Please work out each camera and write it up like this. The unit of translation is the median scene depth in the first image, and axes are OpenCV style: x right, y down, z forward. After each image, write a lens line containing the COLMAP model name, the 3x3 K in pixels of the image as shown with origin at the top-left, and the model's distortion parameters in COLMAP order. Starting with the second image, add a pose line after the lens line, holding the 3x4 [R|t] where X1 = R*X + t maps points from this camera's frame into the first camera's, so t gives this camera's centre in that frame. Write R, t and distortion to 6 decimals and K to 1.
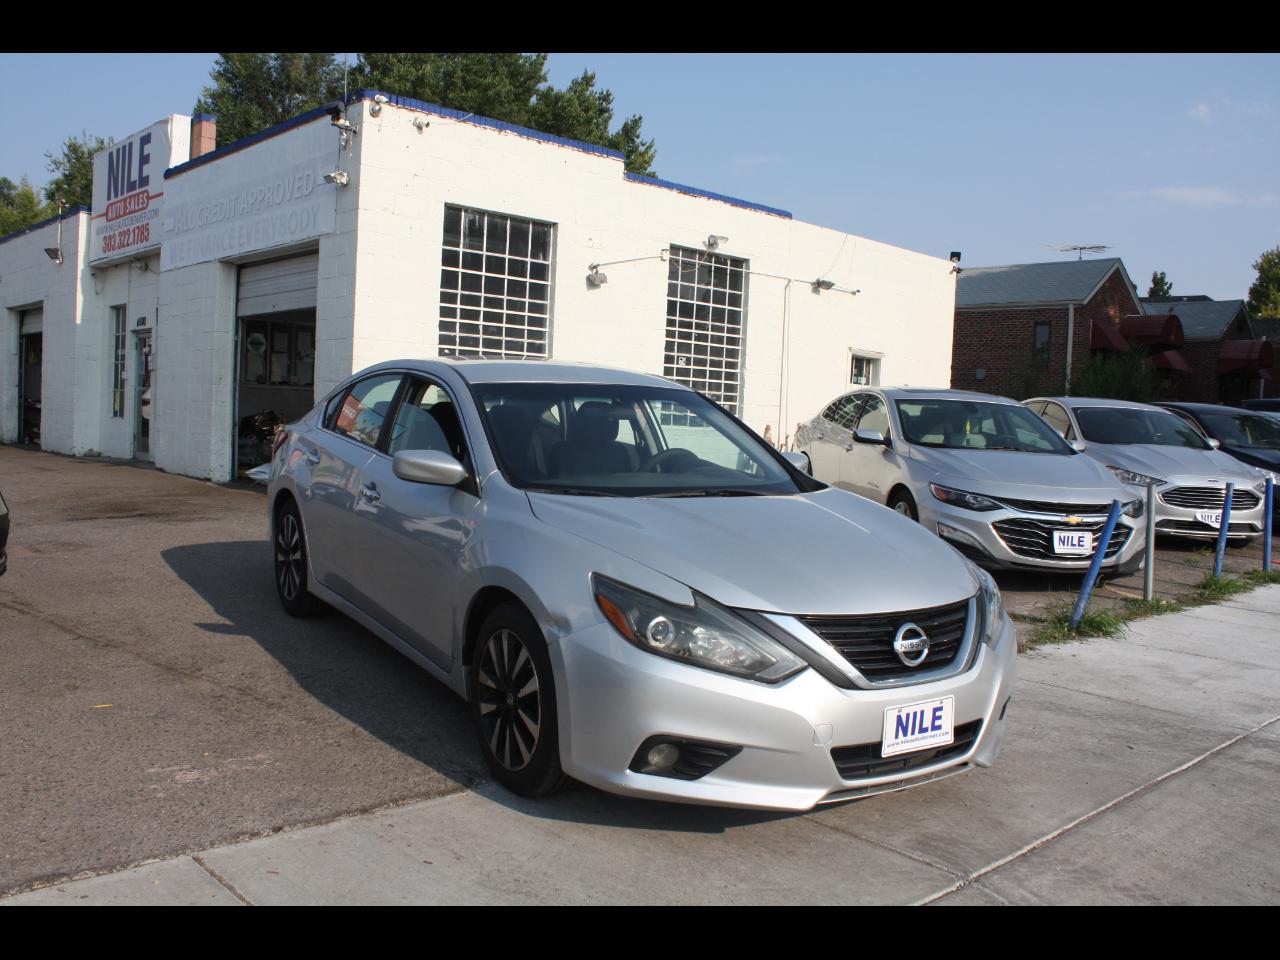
lens RADIAL K [[1118.4, 0, 634.7], [0, 1118.4, 478.3], [0, 0, 1]] dist [-0.159568, 0.144966]
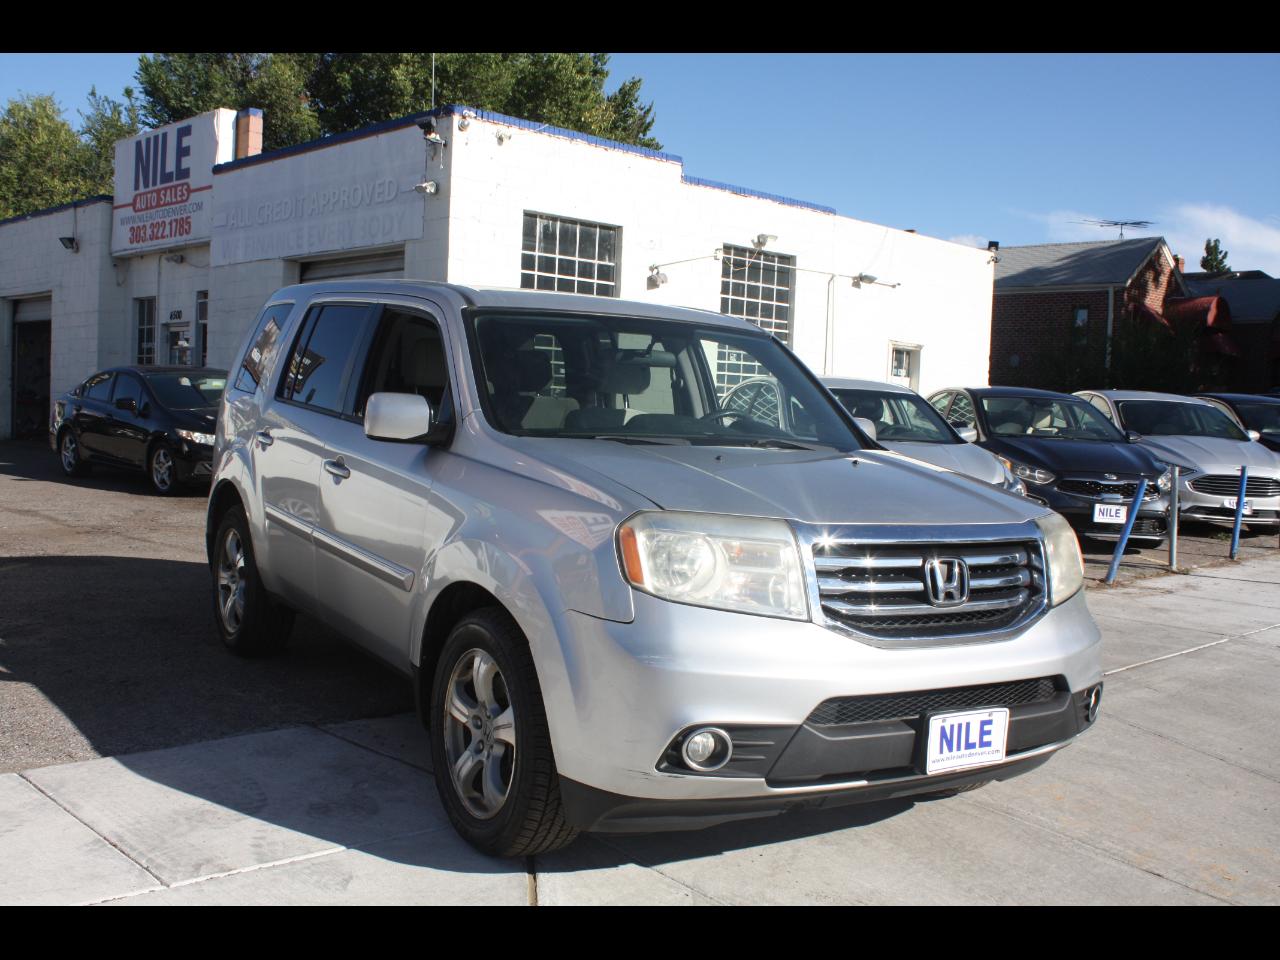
lens RADIAL K [[1307.7, 0, 631.2], [0, 1307.7, 480.9], [0, 0, 1]] dist [-0.136812, 0.169258]
pose [[0.999755, -0.005642, 0.021414, -0.079604], [0.005596, 0.999982, 0.002175, 0.006894], [-0.021426, -0.002054, 0.999768, -0.205851]]
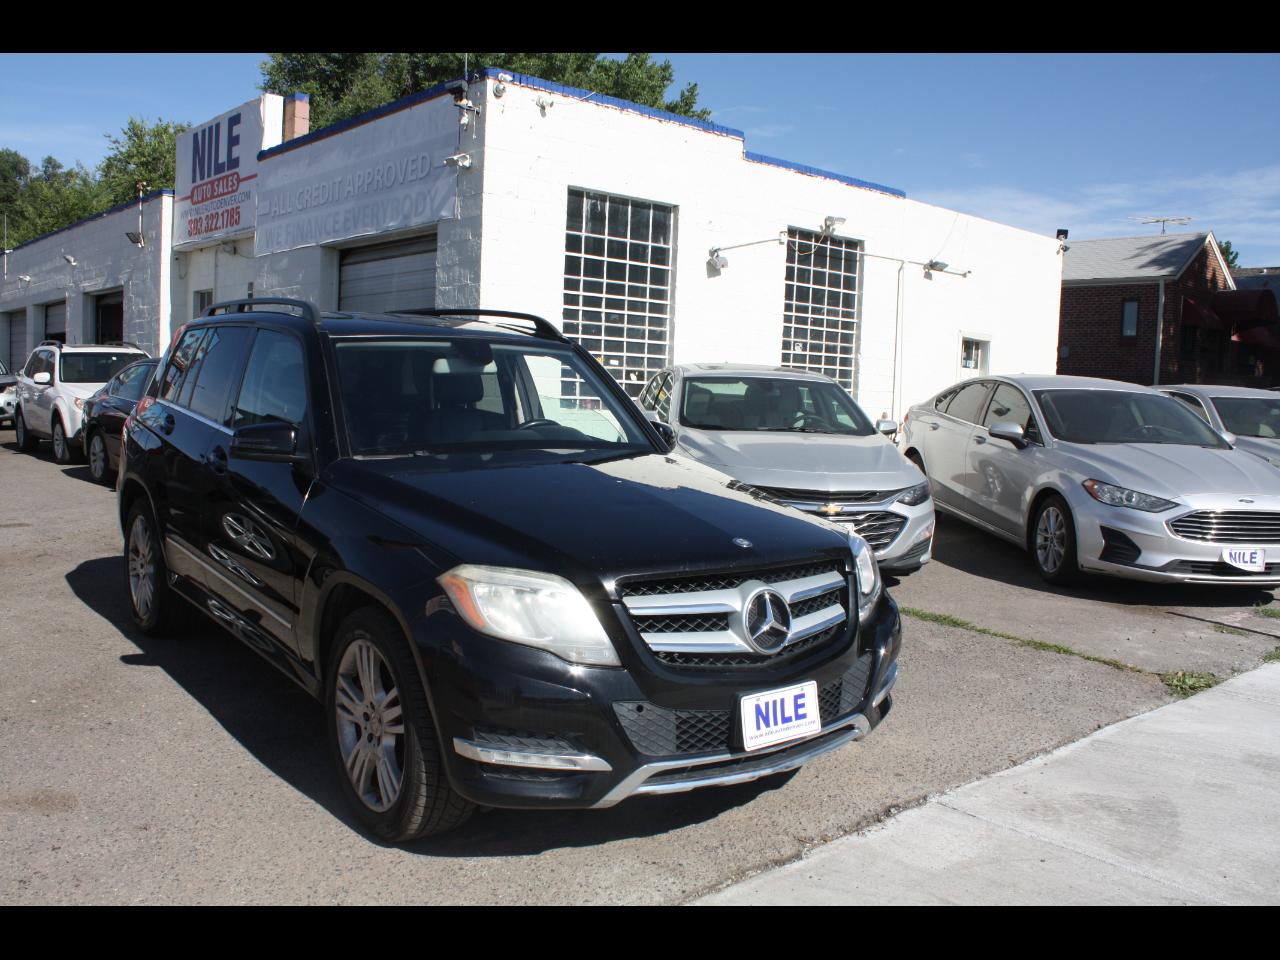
lens RADIAL K [[1129.0, 0, 639.0], [0, 1129.0, 481.0], [0, 0, 1]] dist [-0.162725, 0.157138]
pose [[0.999472, -0.002736, -0.032376, -0.065405], [0.003548, 0.999680, 0.025032, -0.013898], [0.032298, -0.025134, 0.999162, 0.020753]]
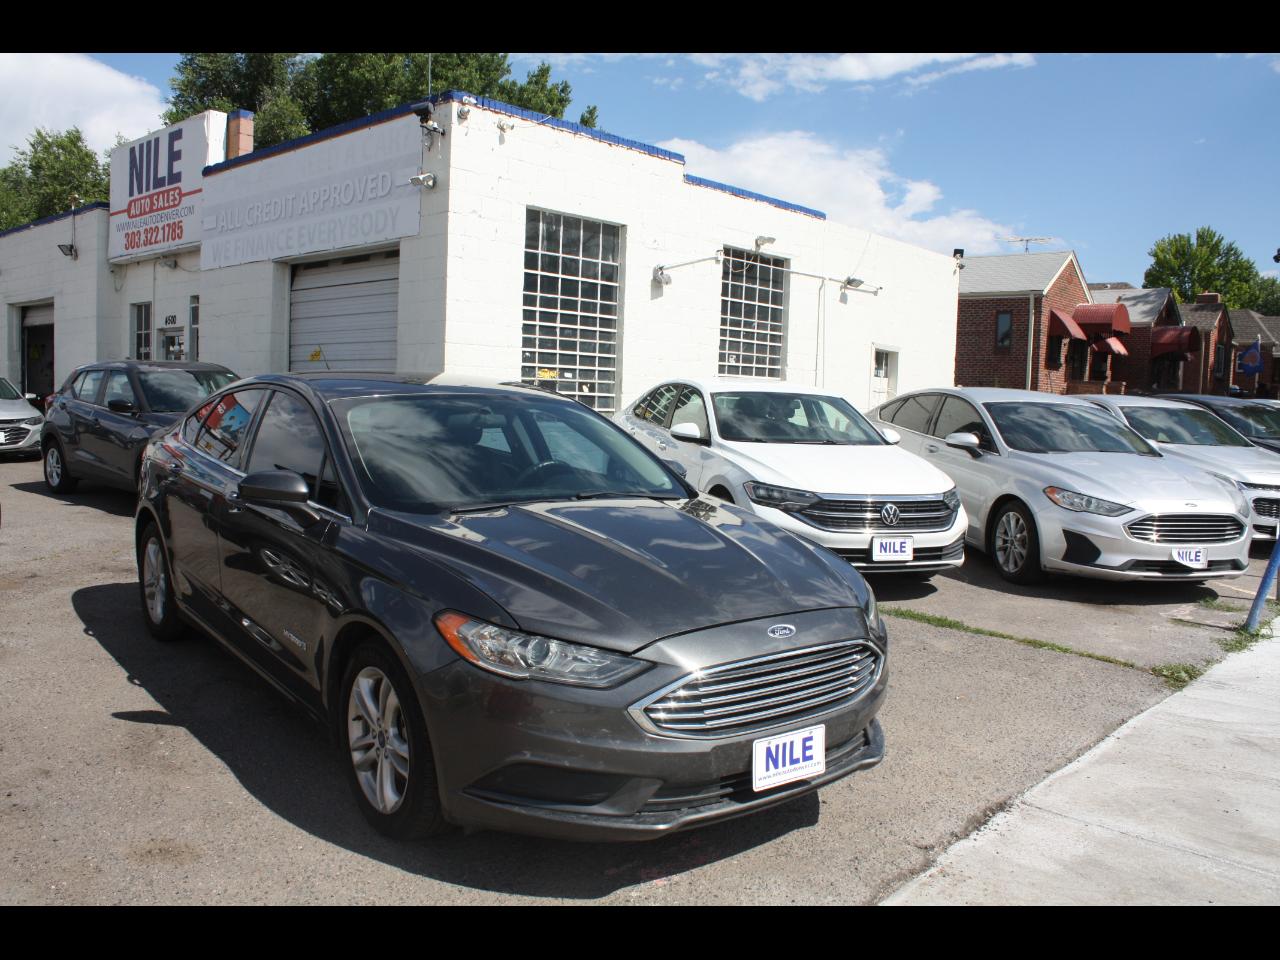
lens RADIAL K [[1065.4, 0, 639.4], [0, 1065.4, 482.2], [0, 0, 1]] dist [-0.176602, 0.163402]
pose [[0.997014, -0.015230, 0.075706, -0.119996], [0.013076, 0.999498, 0.028865, -0.021238], [-0.076108, -0.027789, 0.996712, 0.031916]]
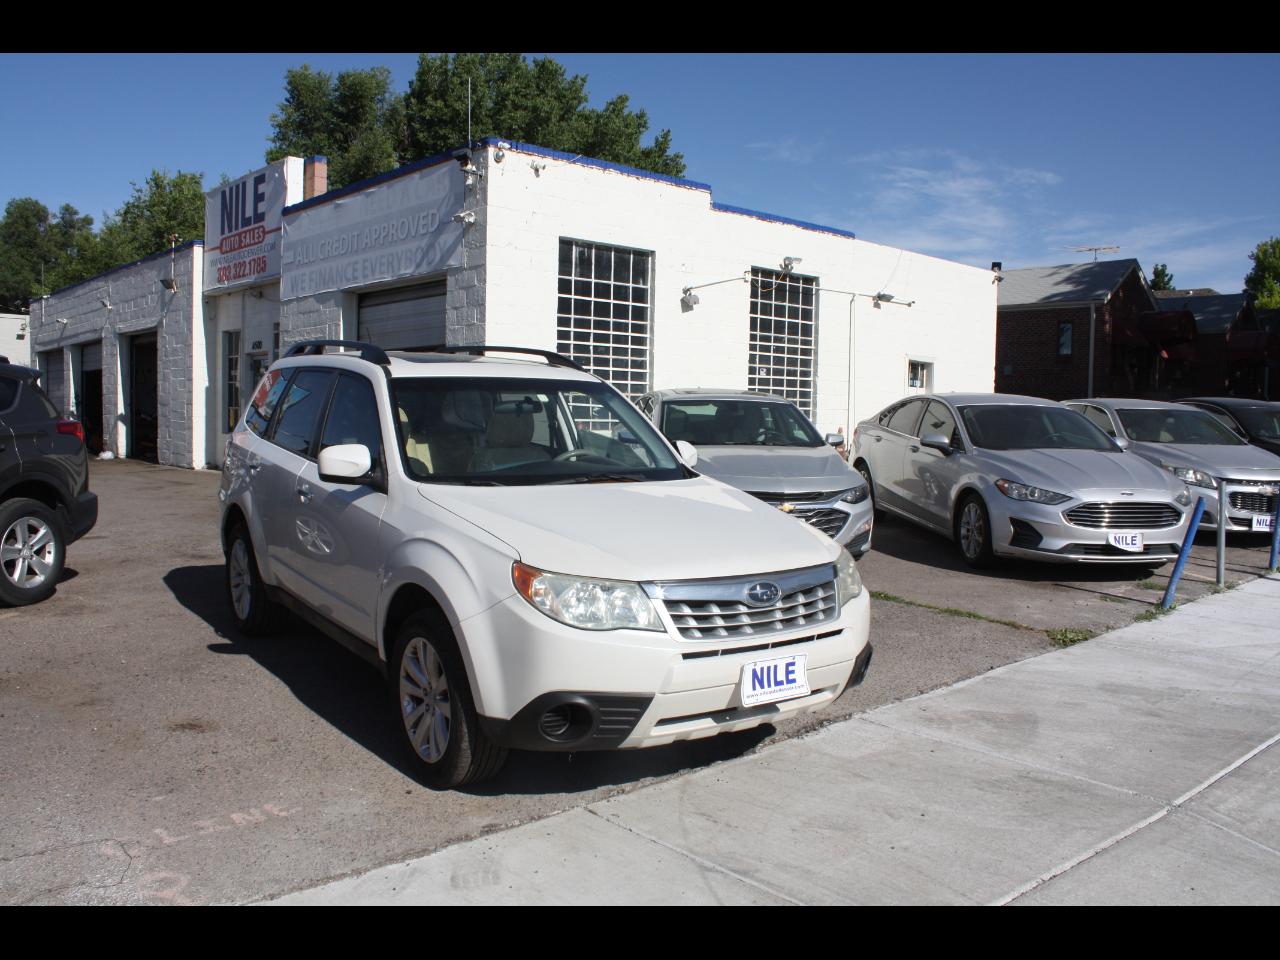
lens RADIAL K [[1065.4, 0, 639.4], [0, 1065.4, 482.2], [0, 0, 1]] dist [-0.176602, 0.163402]
pose [[0.999602, -0.022999, -0.016337, -0.065660], [0.023176, 0.999674, 0.010729, -0.010352], [0.016085, -0.011103, 0.999809, -0.049860]]
